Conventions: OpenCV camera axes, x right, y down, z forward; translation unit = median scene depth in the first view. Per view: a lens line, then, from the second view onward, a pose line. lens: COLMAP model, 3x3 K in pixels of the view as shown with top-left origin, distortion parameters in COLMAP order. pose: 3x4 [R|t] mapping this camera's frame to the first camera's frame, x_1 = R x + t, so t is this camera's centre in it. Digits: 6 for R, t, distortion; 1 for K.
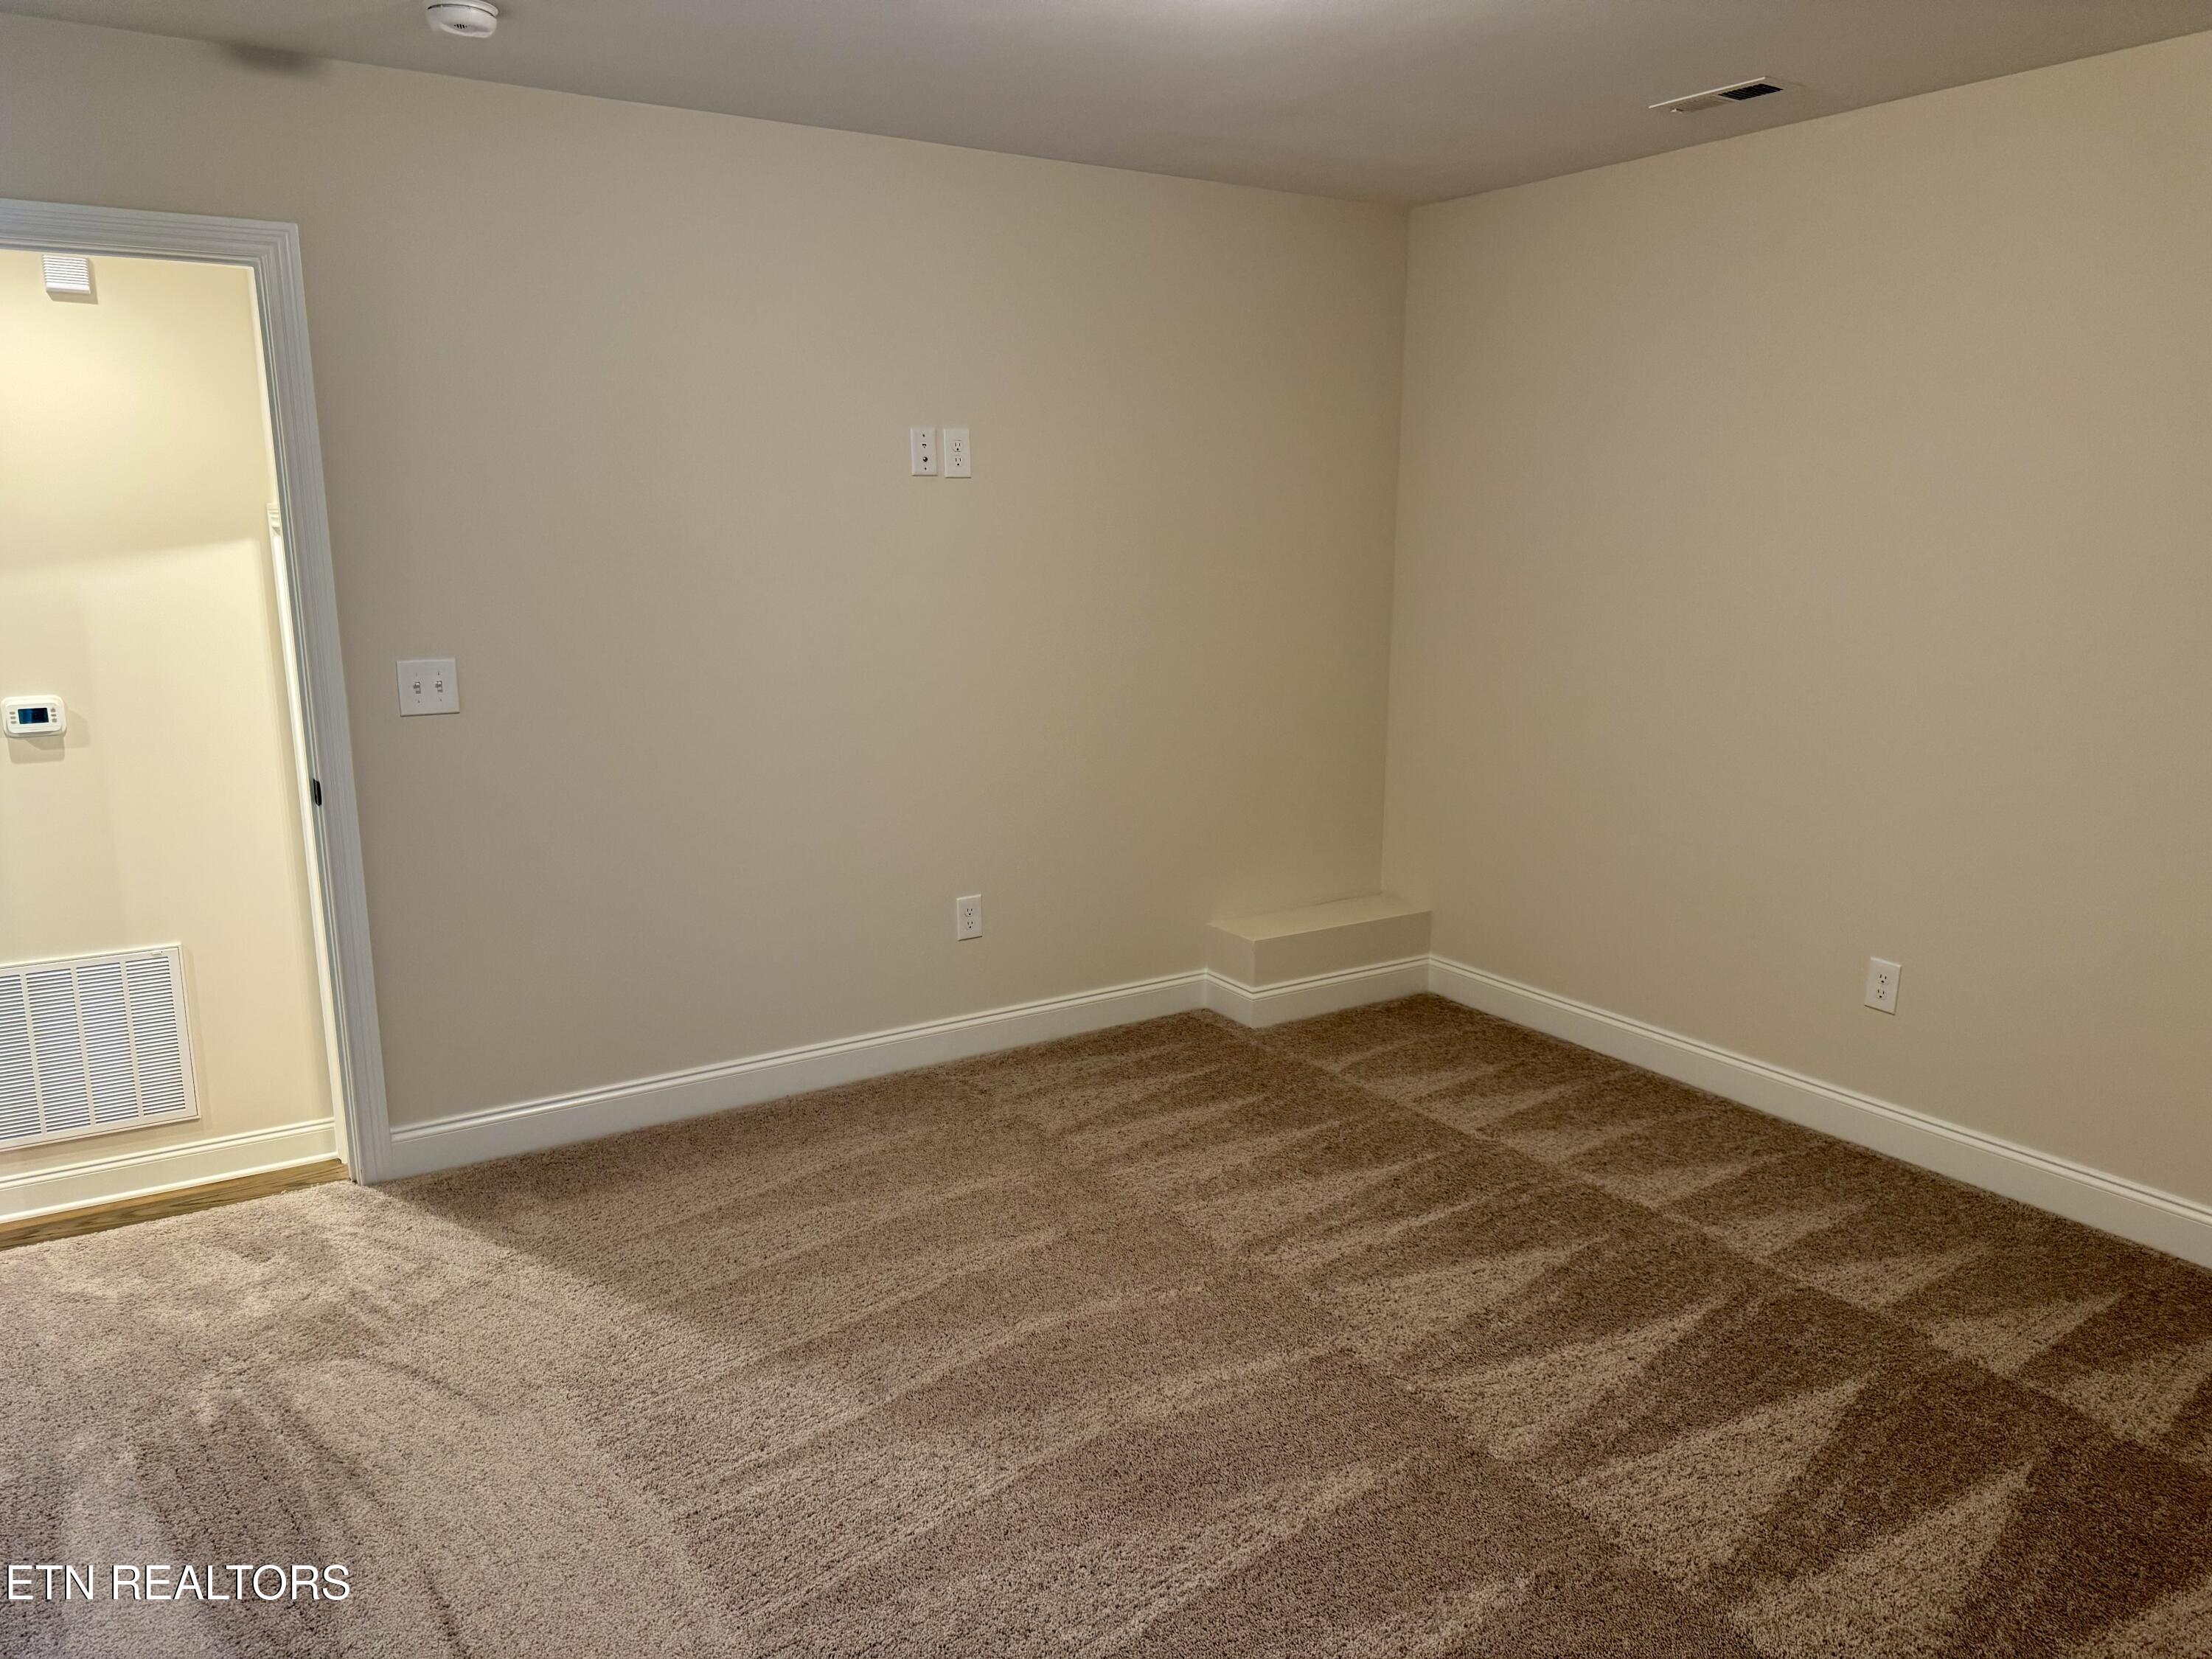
lens RADIAL K [[1563.7, 0, 1106.0], [0, 1563.7, 829.5], [0, 0, 1]] dist [0.219658, -0.423883]
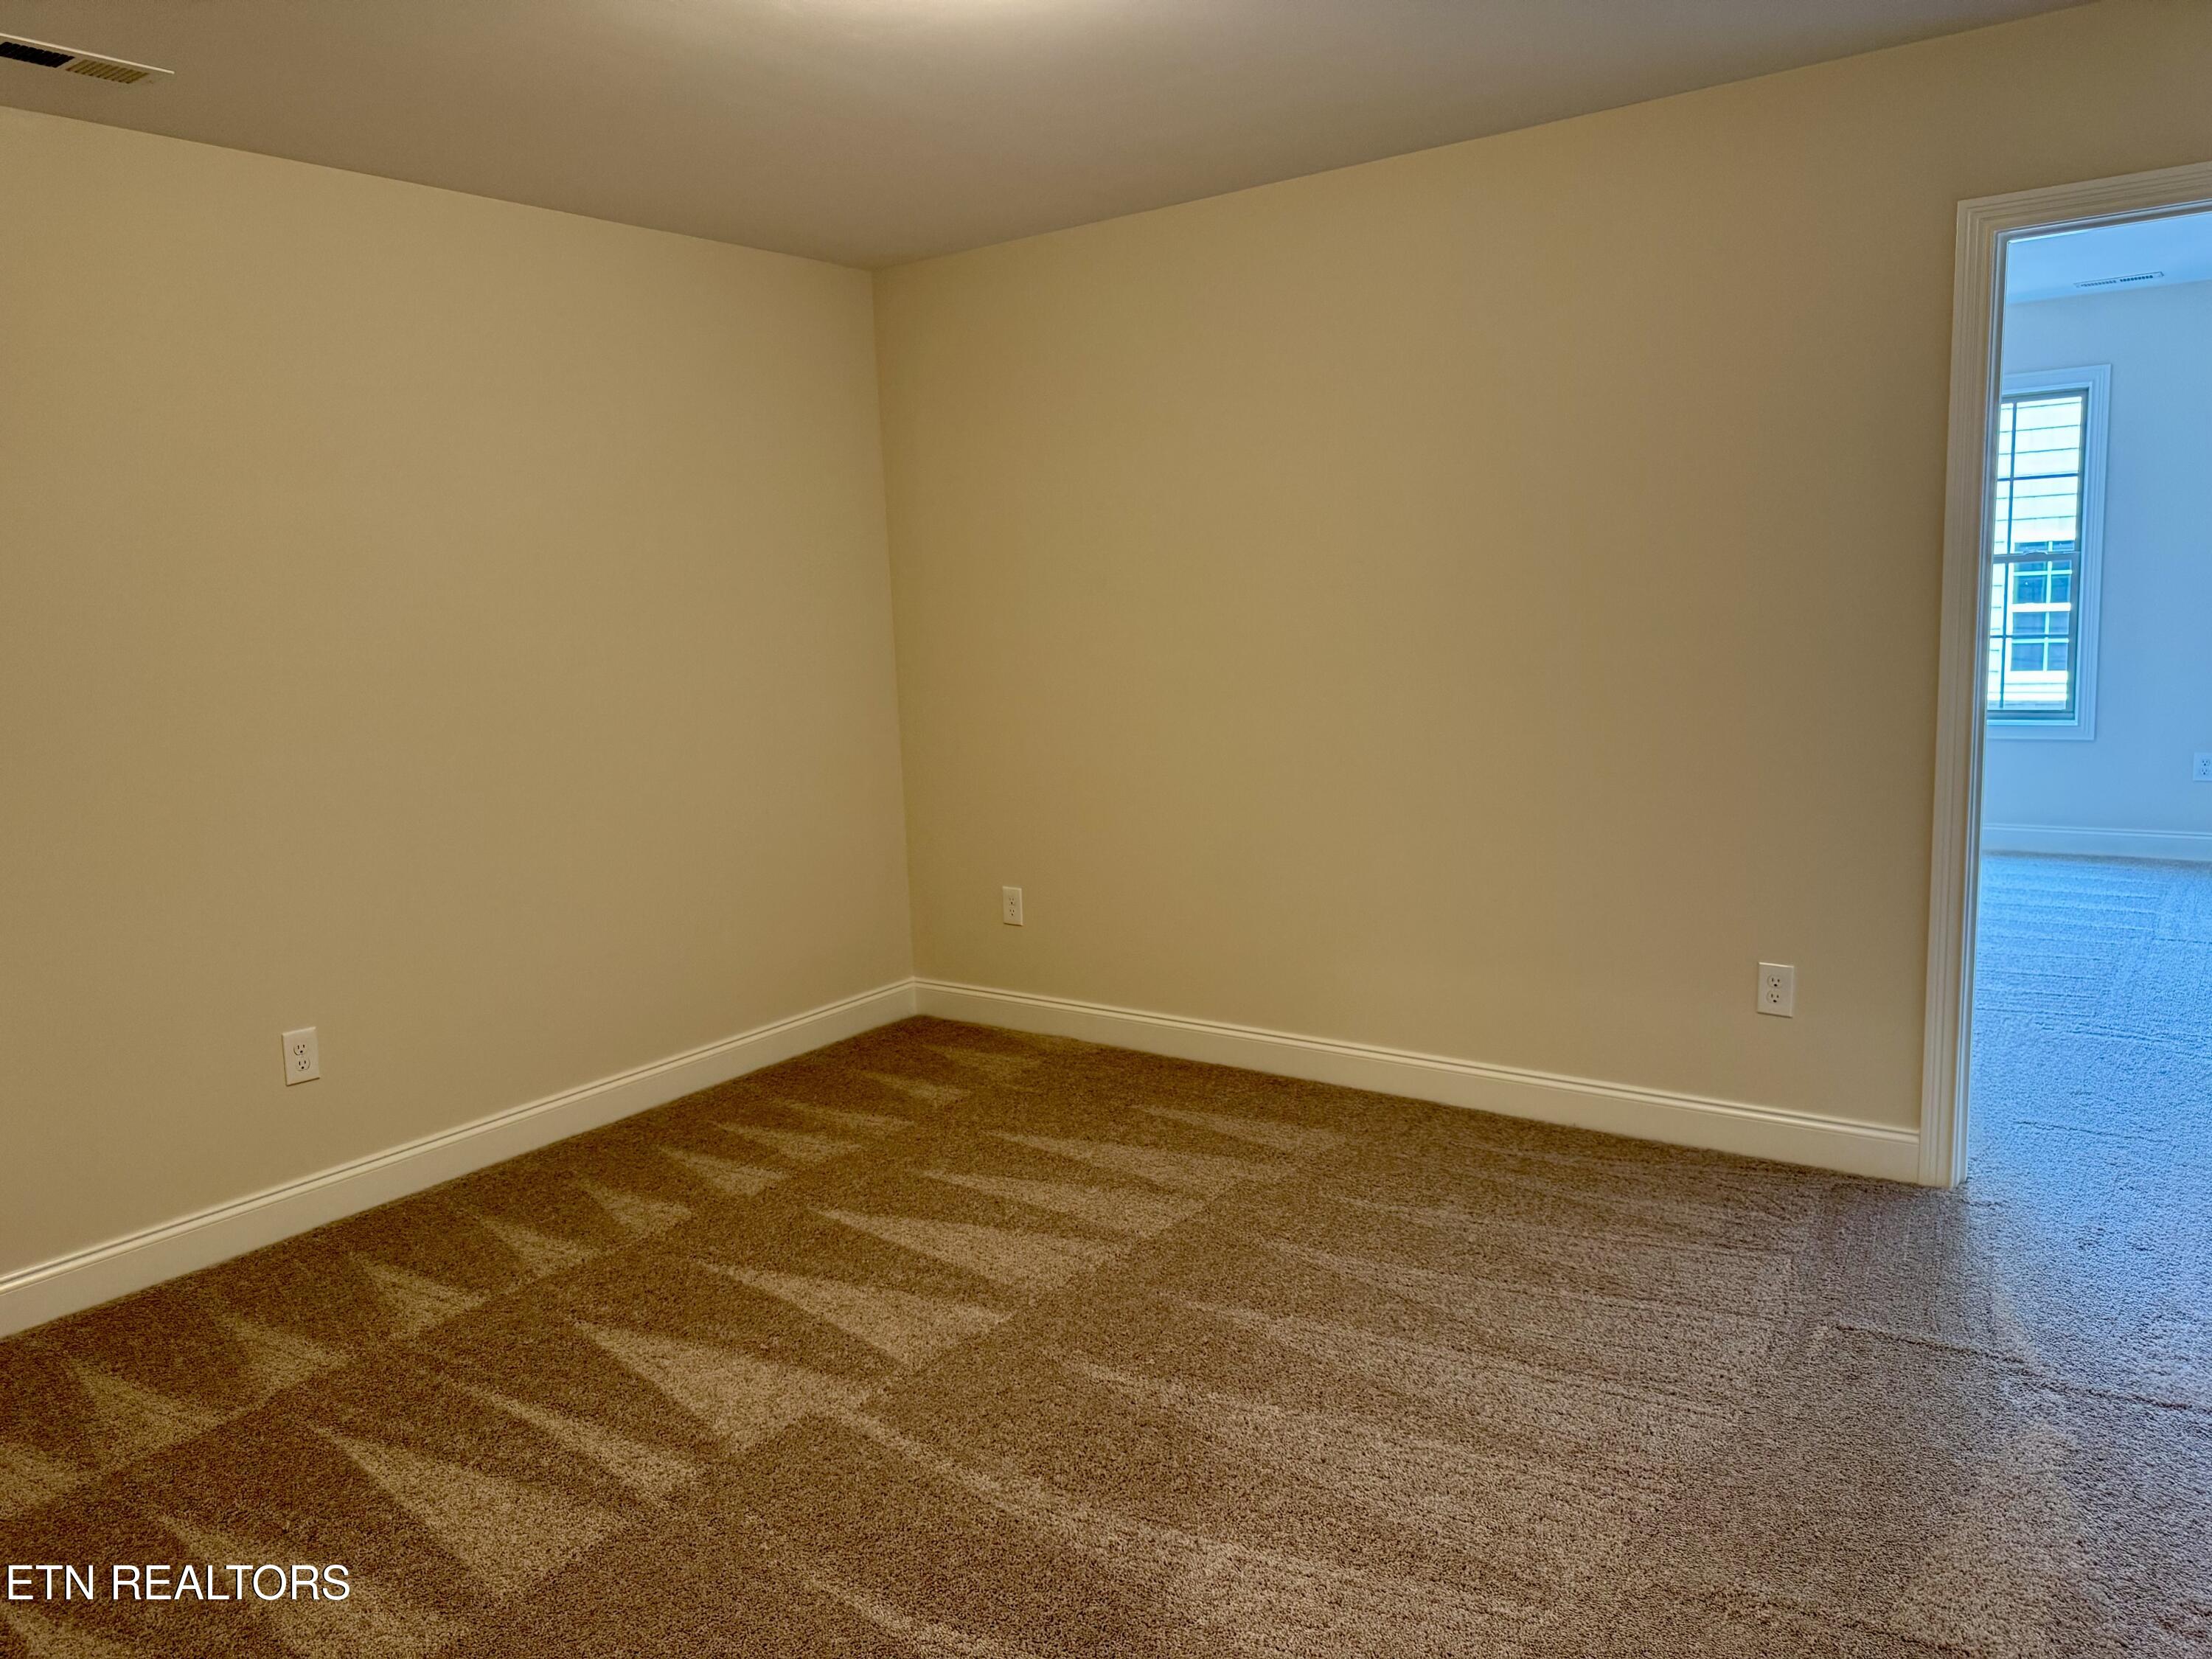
lens RADIAL K [[1563.7, 0, 1106.0], [0, 1563.7, 829.5], [0, 0, 1]] dist [0.219658, -0.423883]
pose [[-0.352597, -0.125786, 0.927283, -0.609357], [0.230409, 0.948747, 0.216310, -0.139664], [-0.906966, 0.289925, -0.305543, 0.880928]]
